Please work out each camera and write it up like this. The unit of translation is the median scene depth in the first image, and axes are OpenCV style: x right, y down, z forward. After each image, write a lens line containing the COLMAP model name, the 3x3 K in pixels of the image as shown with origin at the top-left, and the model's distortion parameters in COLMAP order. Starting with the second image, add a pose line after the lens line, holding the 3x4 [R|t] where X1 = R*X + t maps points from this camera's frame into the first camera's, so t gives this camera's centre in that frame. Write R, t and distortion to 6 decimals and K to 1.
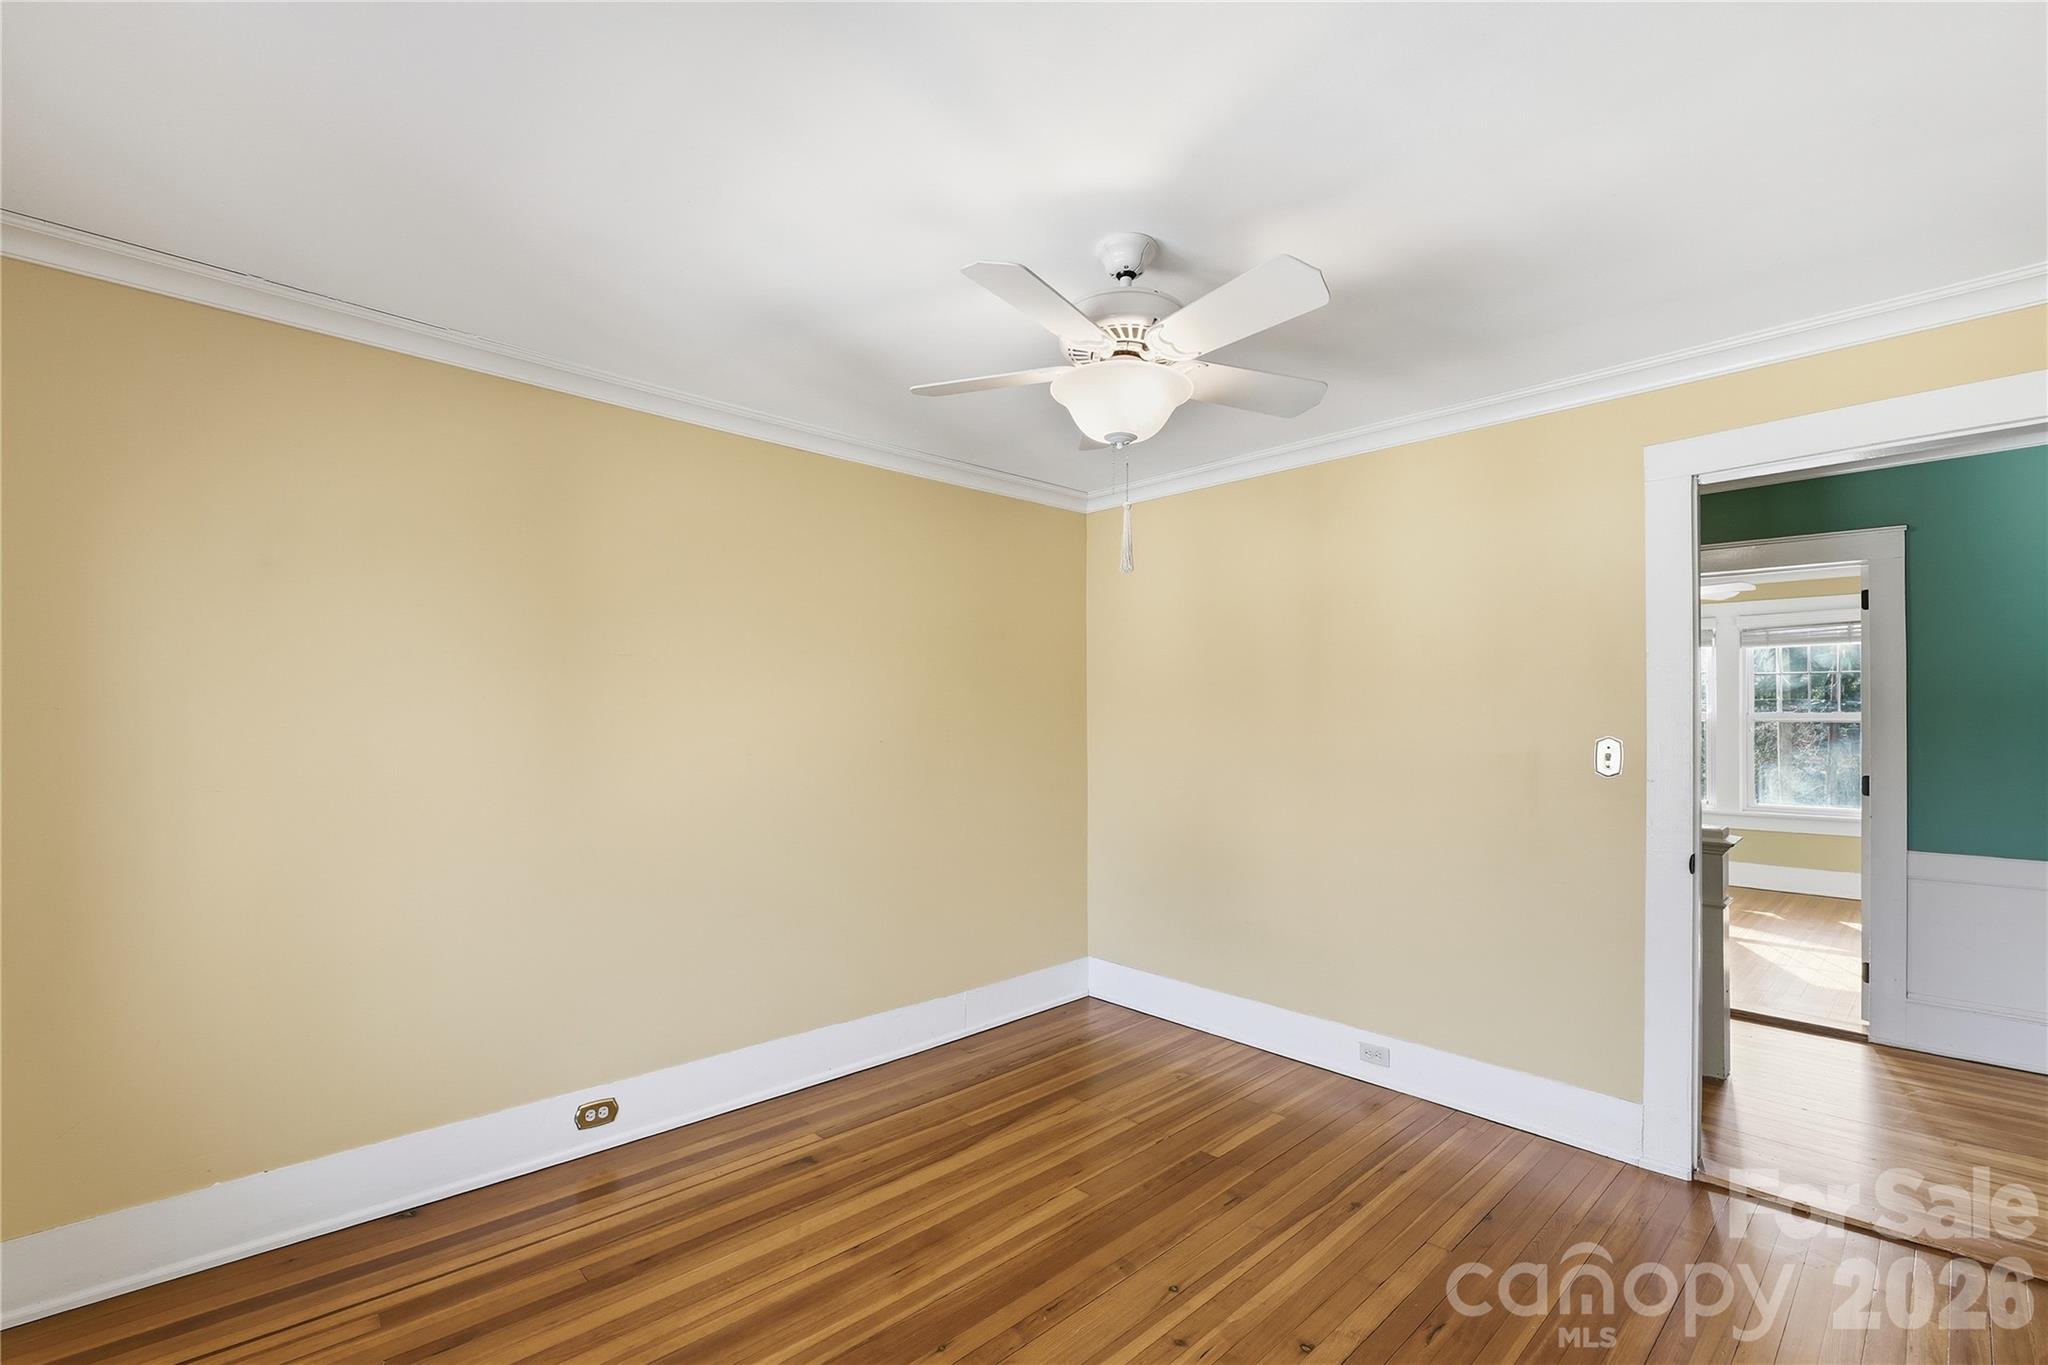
lens RADIAL K [[892.7, 0, 1016.1], [0, 892.7, 691.5], [0, 0, 1]] dist [0.000560, 0.000130]
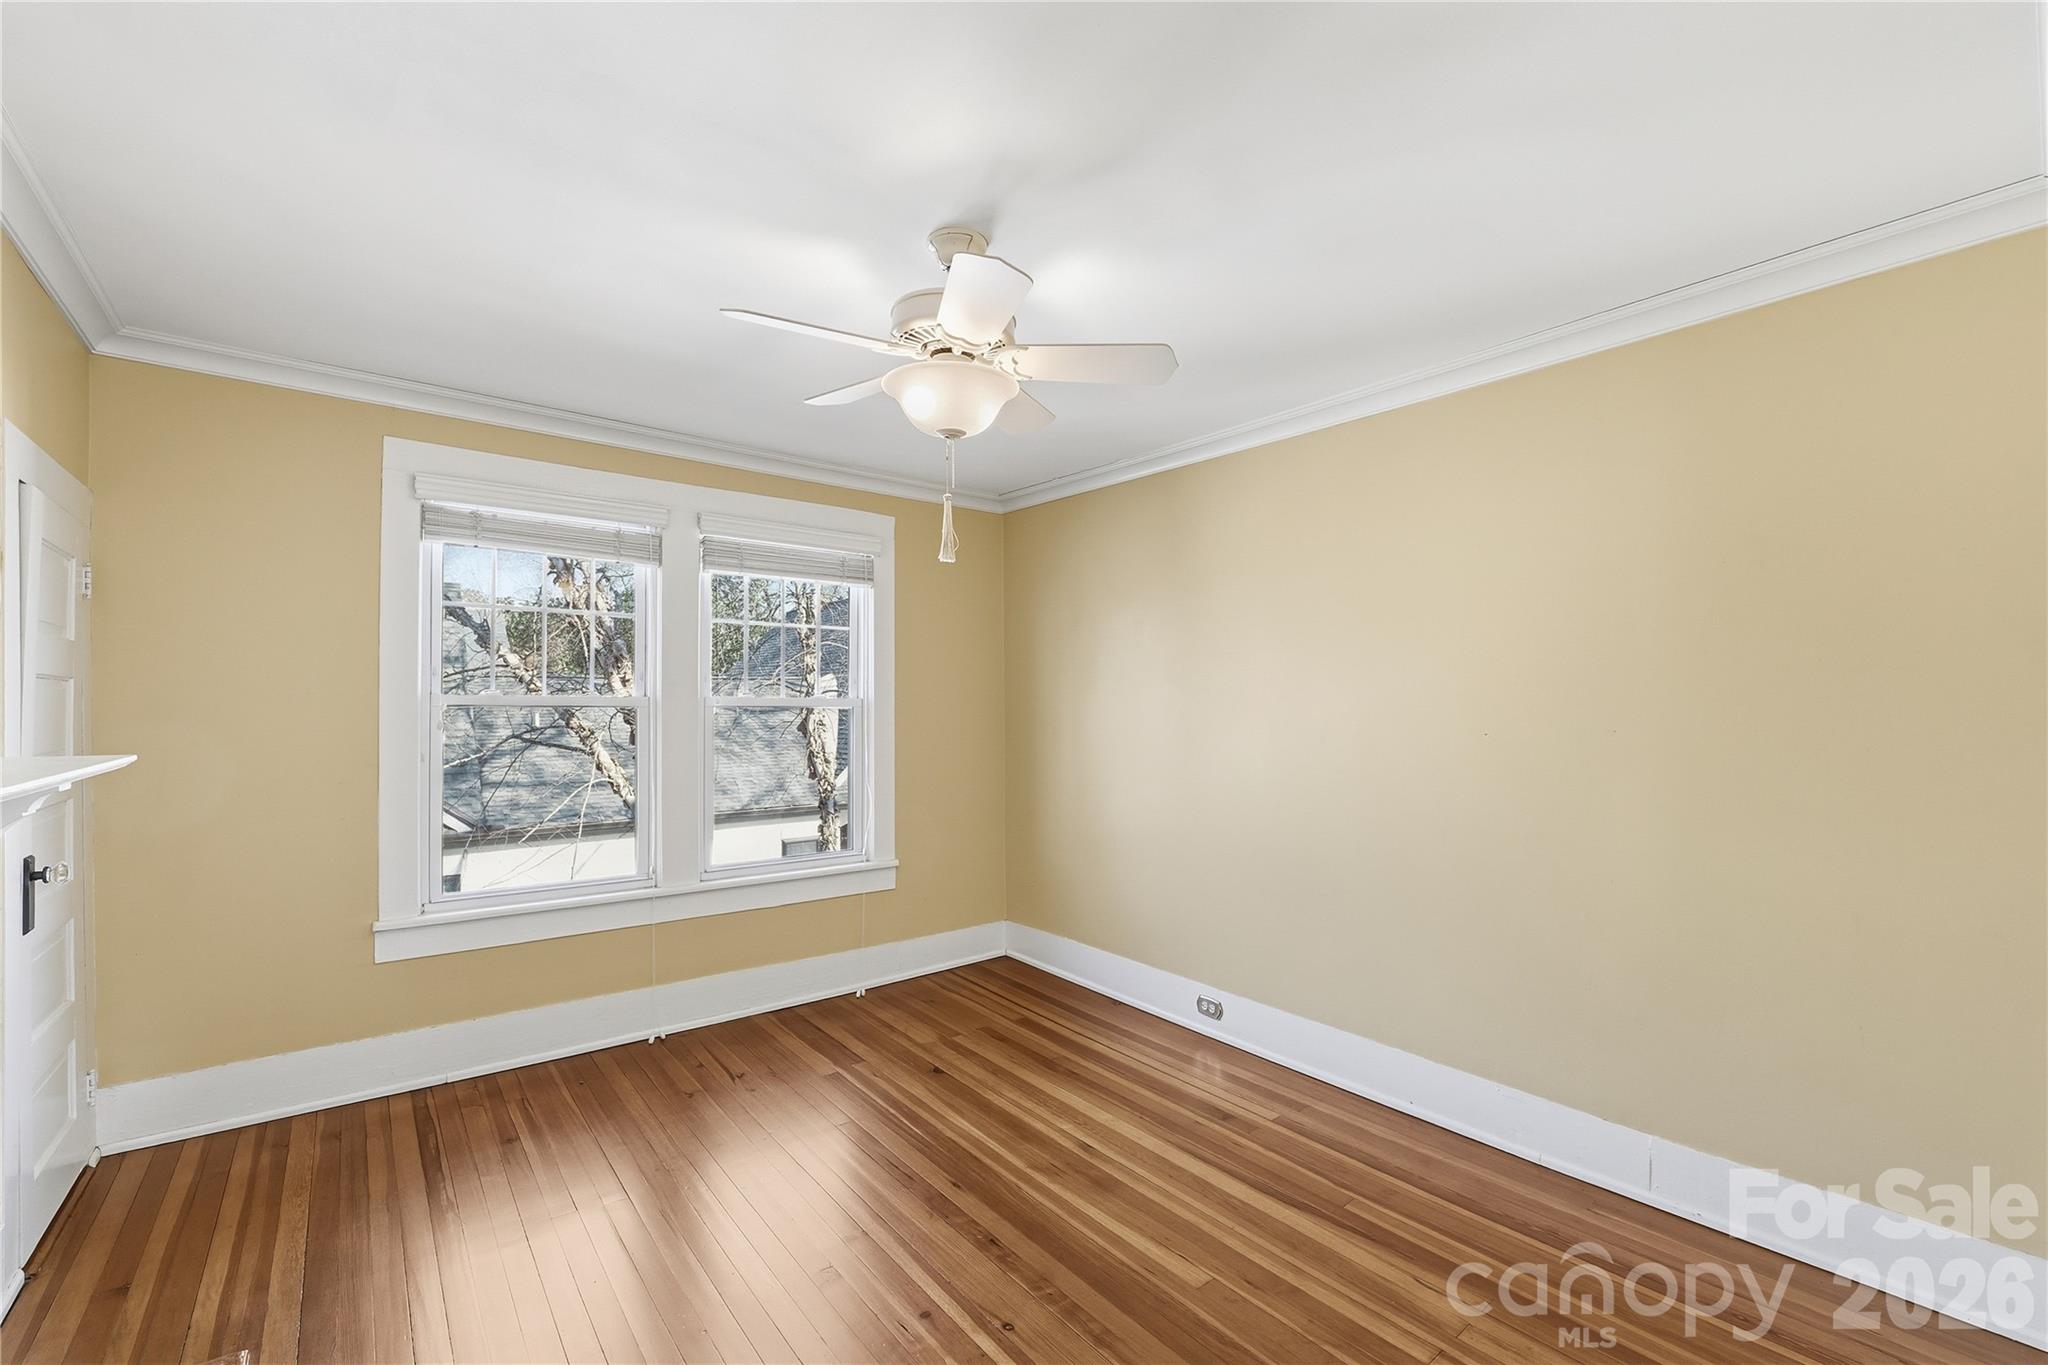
lens RADIAL K [[852.7, 0, 1020.4], [0, 852.7, 696.3], [0, 0, 1]] dist [-0.001758, -0.000167]
pose [[-0.082570, -0.014132, -0.996485, 0.846266], [0.030200, 0.999405, -0.016676, 0.032437], [0.996128, -0.031471, -0.082094, 0.888800]]
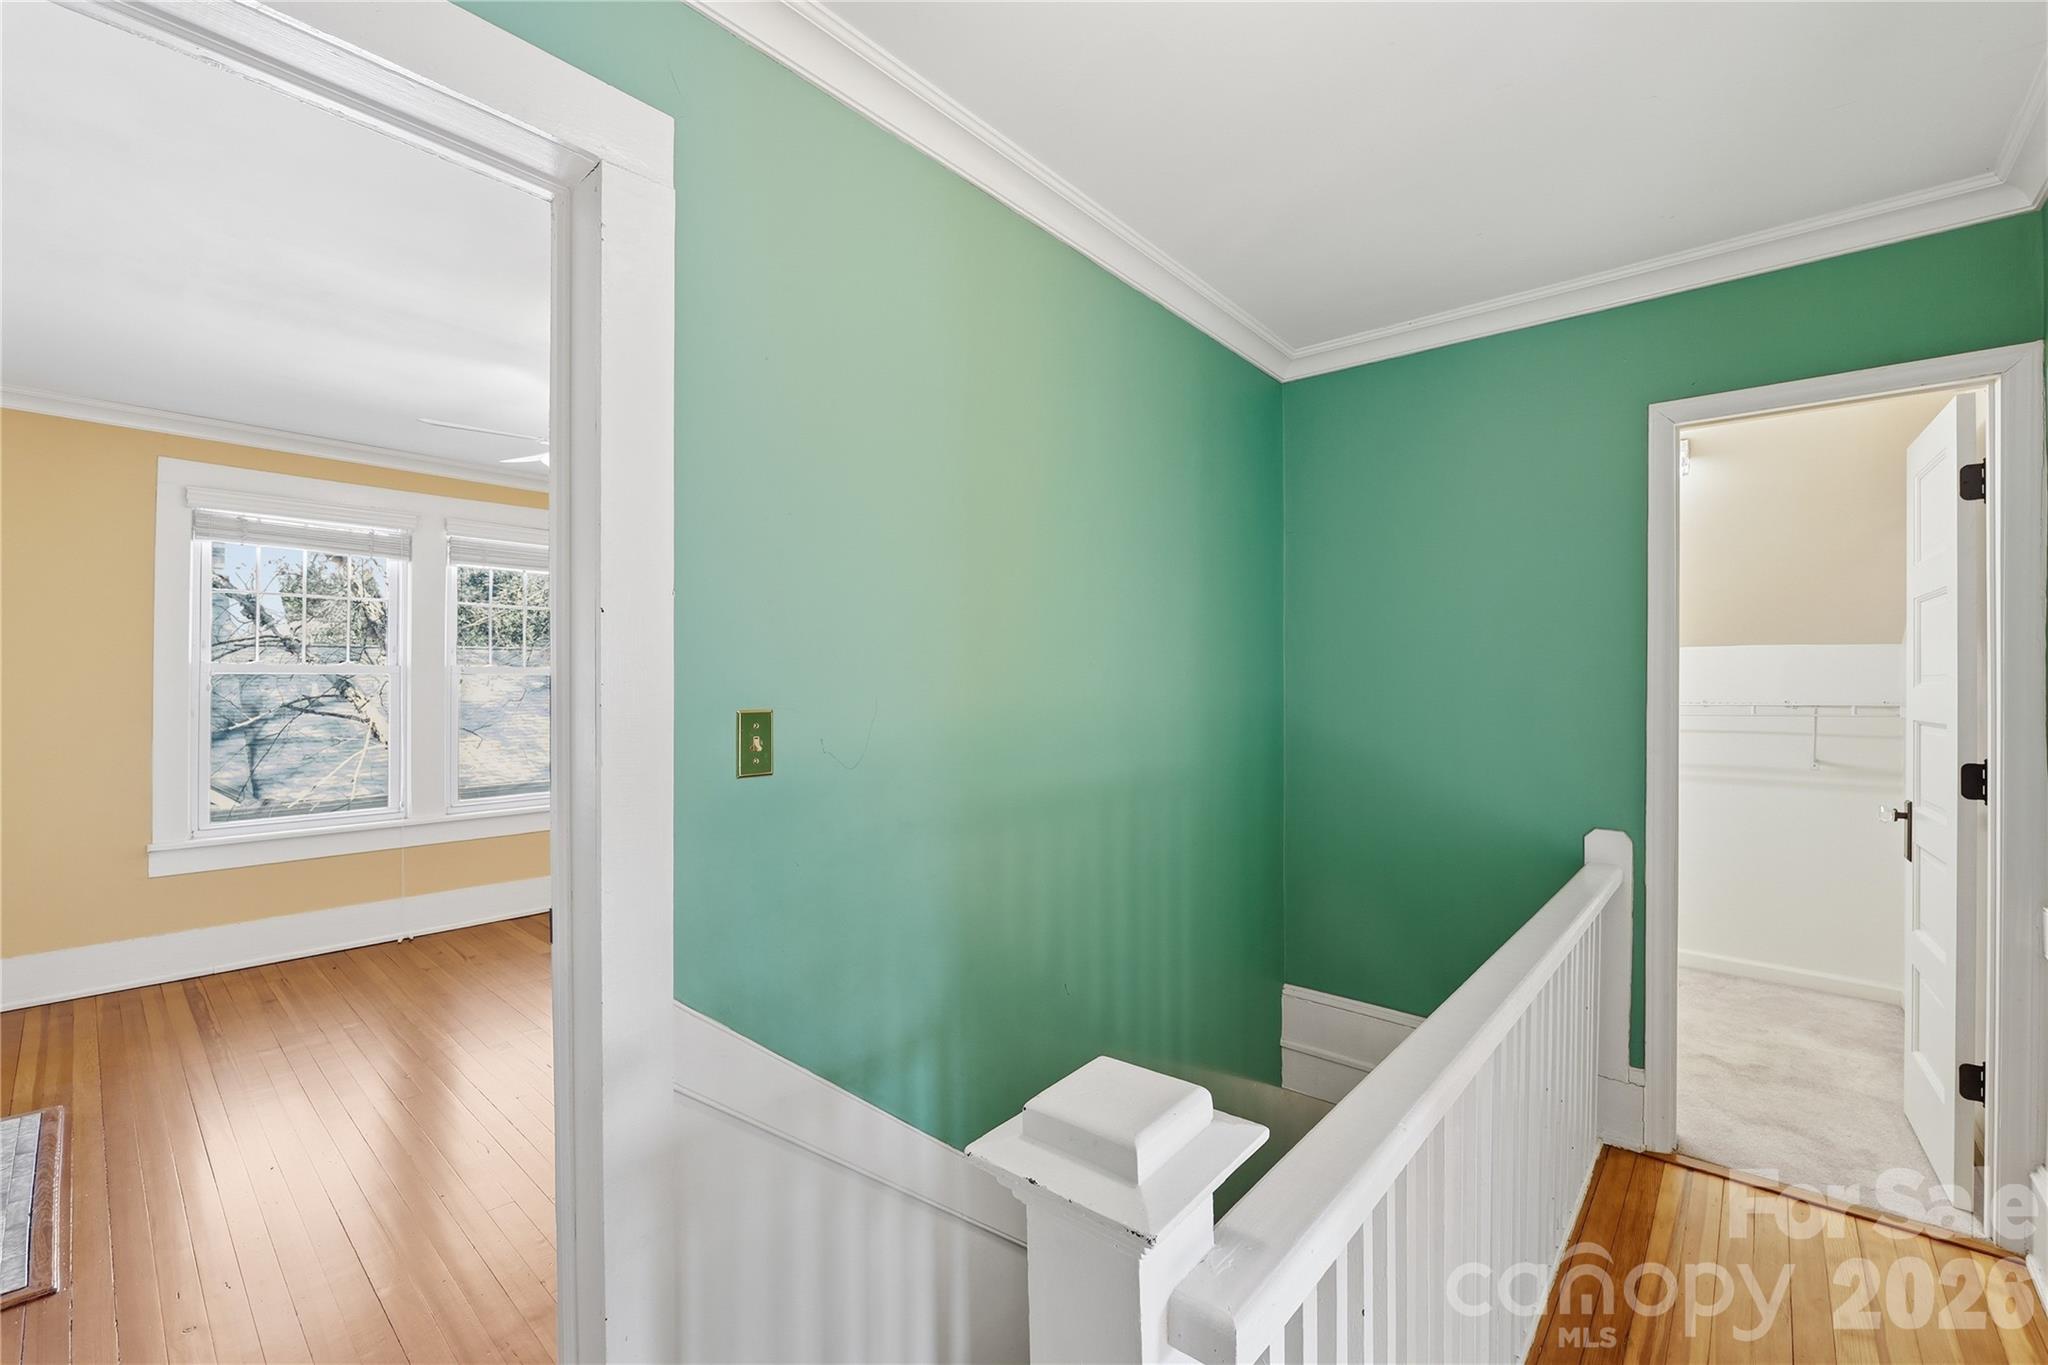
lens RADIAL K [[838.1, 0, 1001.2], [0, 838.1, 668.6], [0, 0, 1]] dist [0.000099, 0.000234]
pose [[0.084798, -0.015343, -0.996280, 1.288269], [0.030374, 0.999457, -0.012806, 0.055547], [0.995935, -0.029175, 0.085218, 1.225354]]
